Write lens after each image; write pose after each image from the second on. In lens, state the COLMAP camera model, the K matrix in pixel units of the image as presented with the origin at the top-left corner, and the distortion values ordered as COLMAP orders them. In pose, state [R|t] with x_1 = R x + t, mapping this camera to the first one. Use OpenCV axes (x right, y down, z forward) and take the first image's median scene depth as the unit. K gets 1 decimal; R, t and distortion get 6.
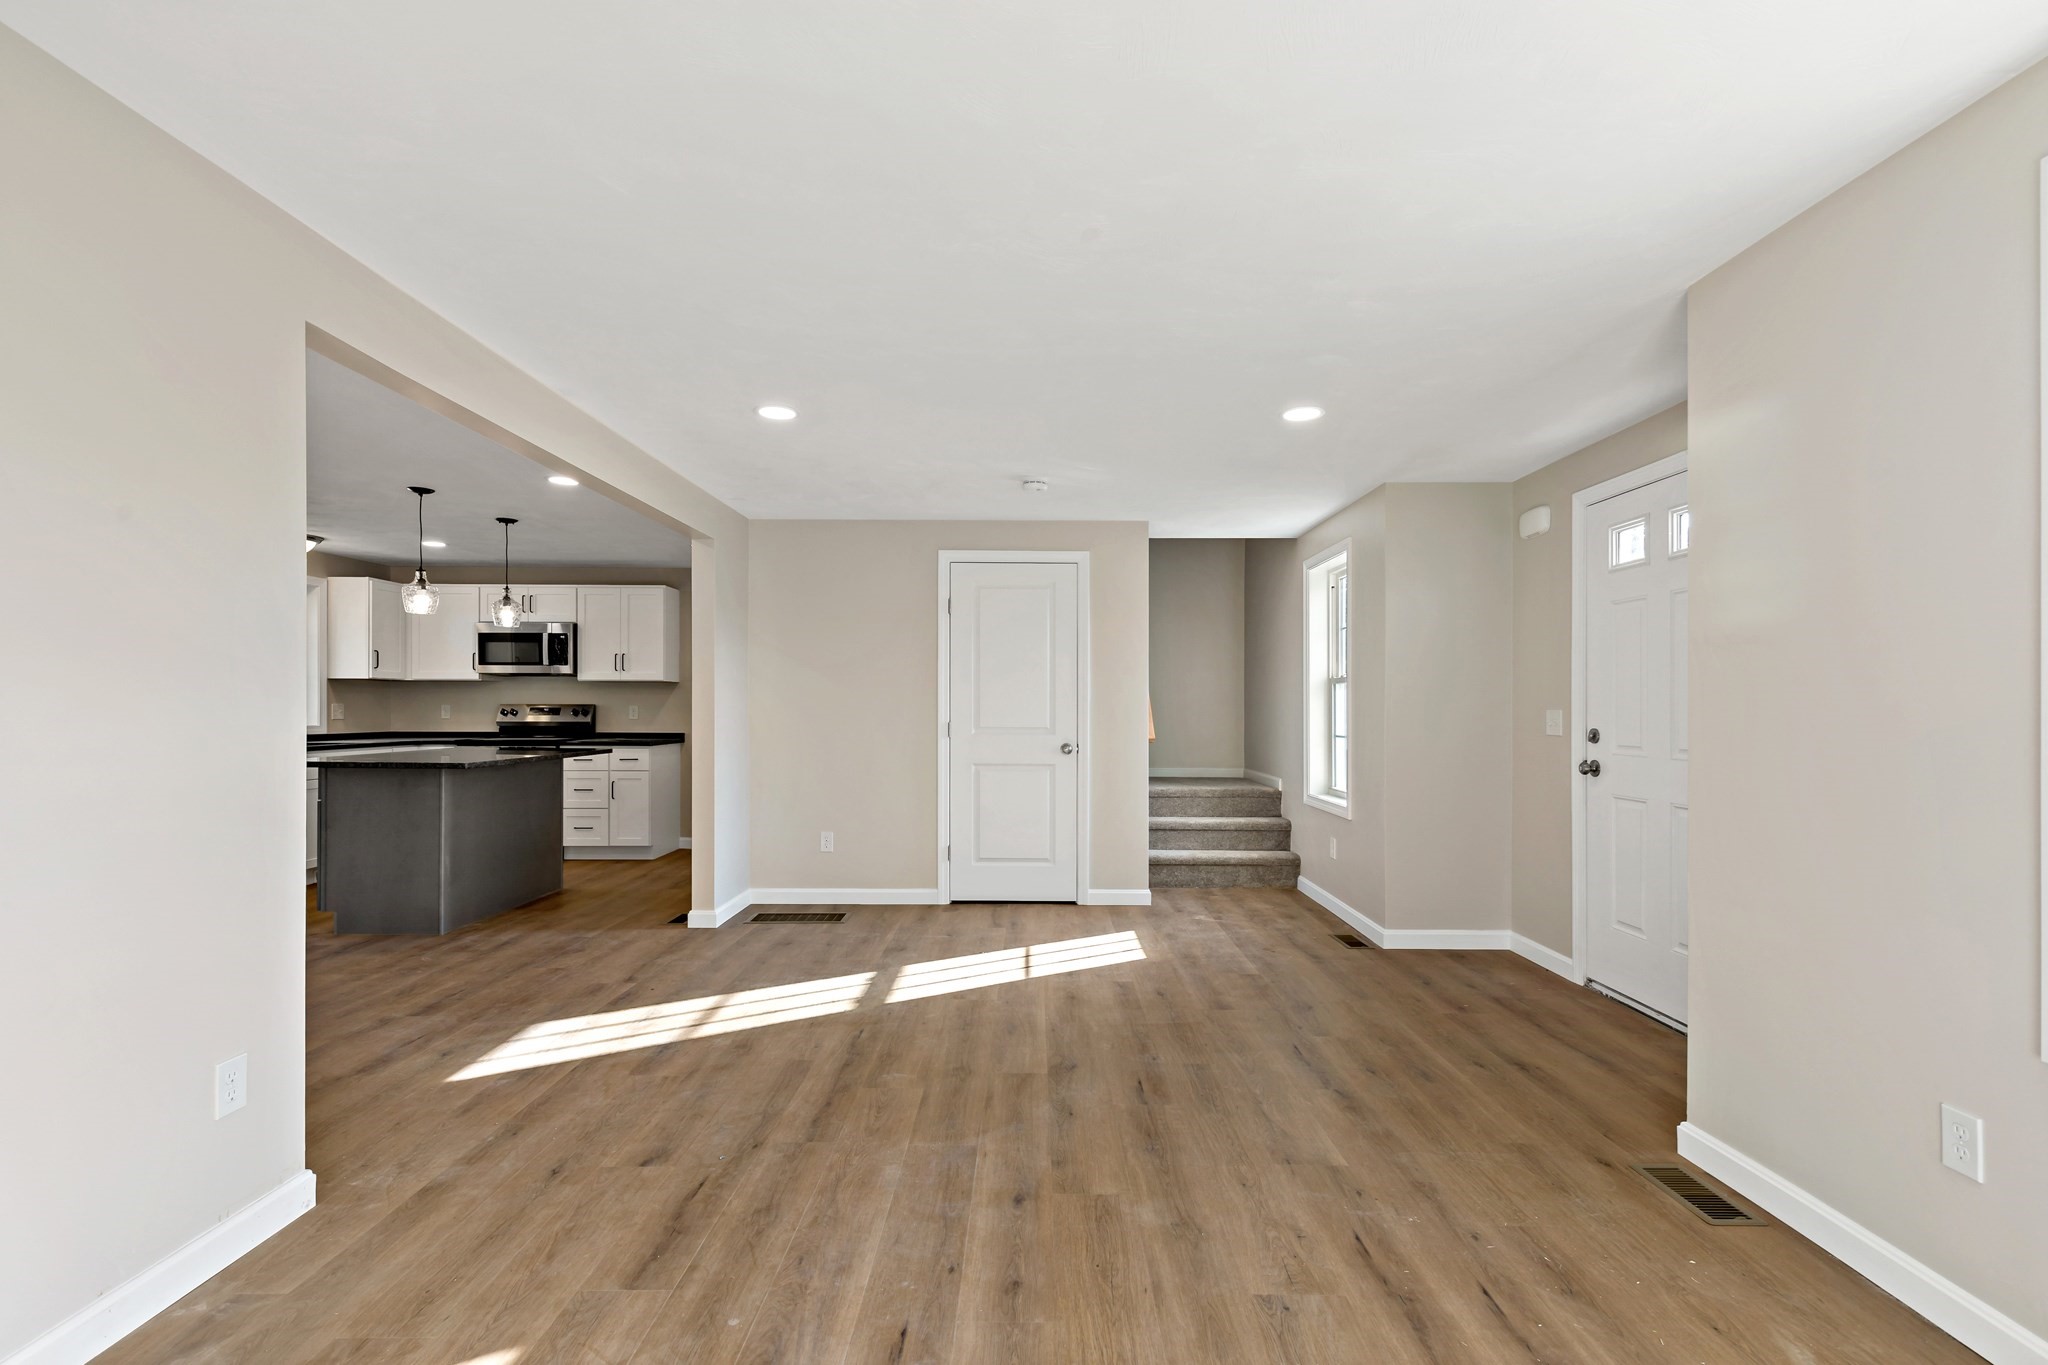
lens RADIAL K [[926.3, 0, 1037.4], [0, 926.3, 707.0], [0, 0, 1]] dist [0.011188, 0.000374]
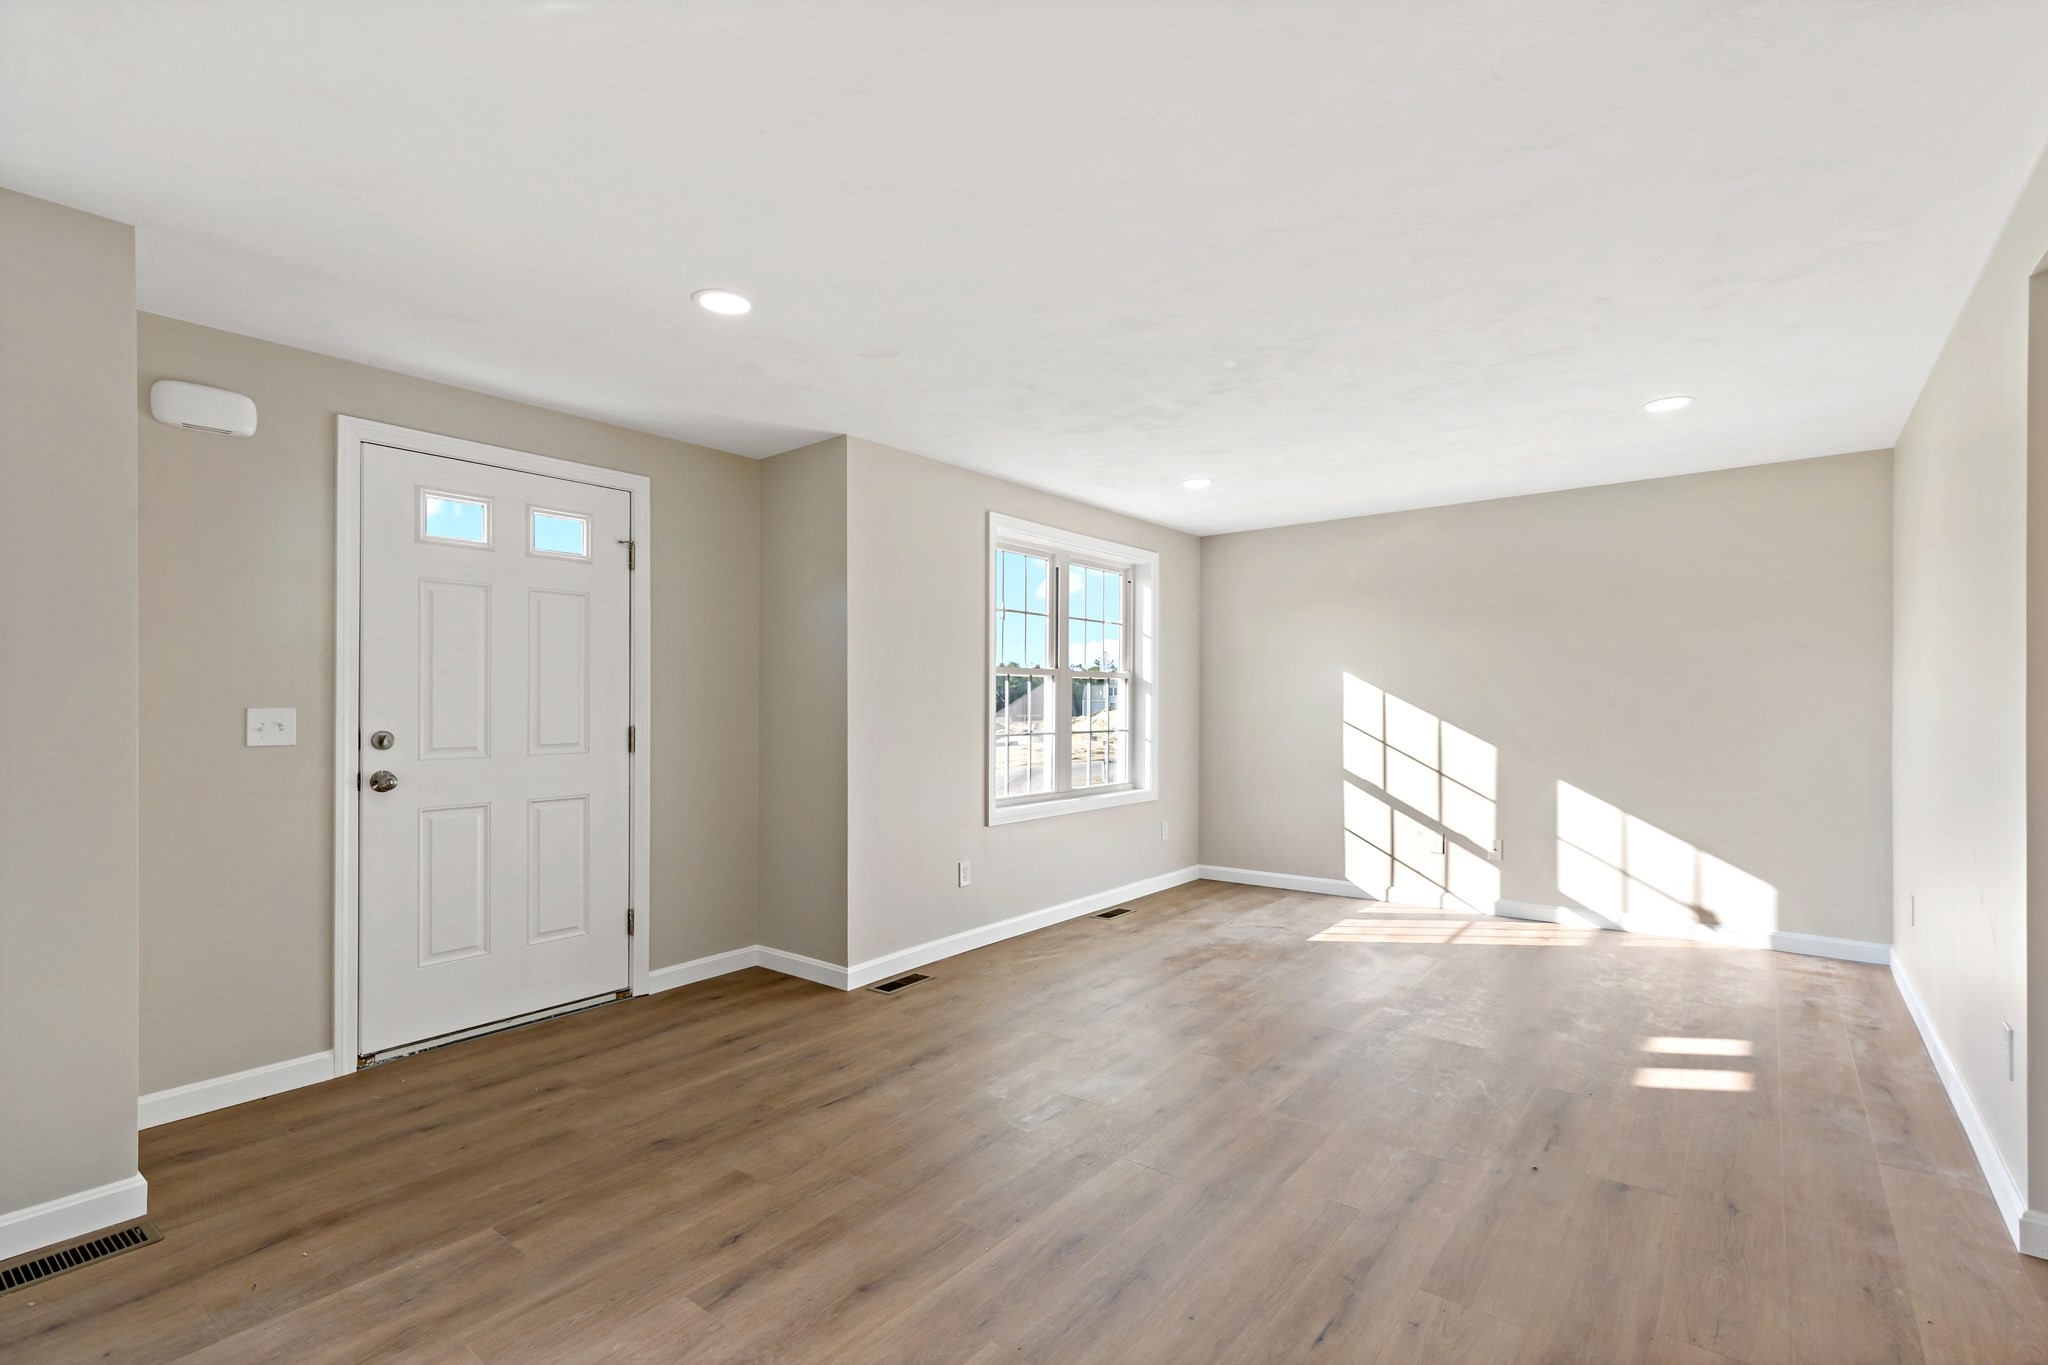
lens RADIAL K [[926.3, 0, 1037.4], [0, 926.3, 707.0], [0, 0, 1]] dist [0.011188, 0.000374]
pose [[-0.783890, -0.000867, 0.620899, -0.373430], [0.000673, 0.999997, 0.002246, 0.001524], [-0.620900, 0.002178, -0.783887, 1.449841]]
